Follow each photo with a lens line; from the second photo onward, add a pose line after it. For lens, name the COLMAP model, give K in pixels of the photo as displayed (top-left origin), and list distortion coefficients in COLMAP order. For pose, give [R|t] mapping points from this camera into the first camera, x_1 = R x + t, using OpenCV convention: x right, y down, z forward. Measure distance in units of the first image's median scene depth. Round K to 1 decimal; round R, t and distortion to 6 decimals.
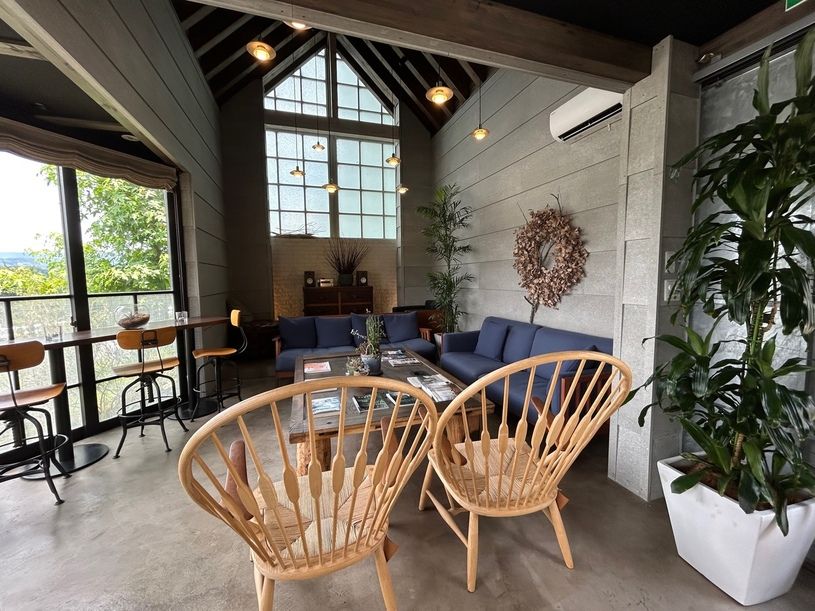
lens RADIAL K [[324.6, 0, 407.5], [0, 324.6, 305.5], [0, 0, 1]] dist [-0.001783, -0.000183]
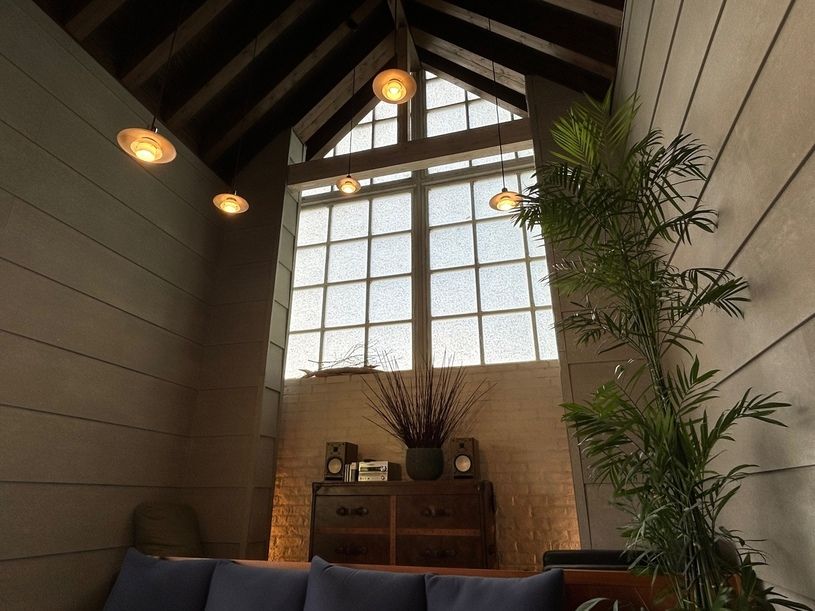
lens RADIAL K [[486.5, 0, 407.5], [0, 486.5, 305.5], [0, 0, 1]] dist [0.004054, 0.000403]
pose [[0.817302, -0.207407, -0.537587, 0.146263], [-0.057209, 0.899153, -0.433878, 0.004032], [0.573363, 0.385364, 0.723014, 0.490373]]
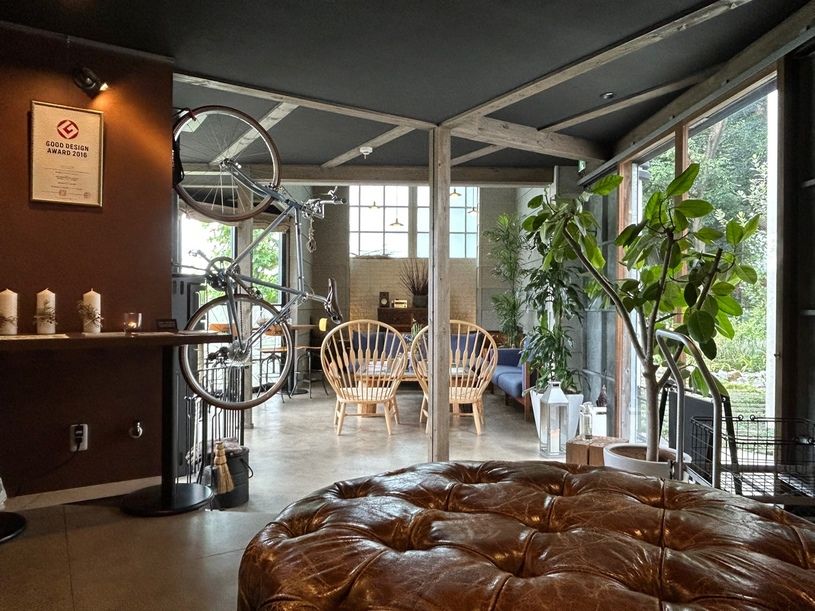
lens RADIAL K [[599.3, 0, 407.5], [0, 599.3, 305.5], [0, 0, 1]] dist [0.000480, -0.000026]
pose [[0.957241, 0.013150, -0.288991, 0.285768], [-0.039693, 0.995489, -0.086178, 0.087243], [0.286554, 0.093964, 0.953445, -0.700569]]
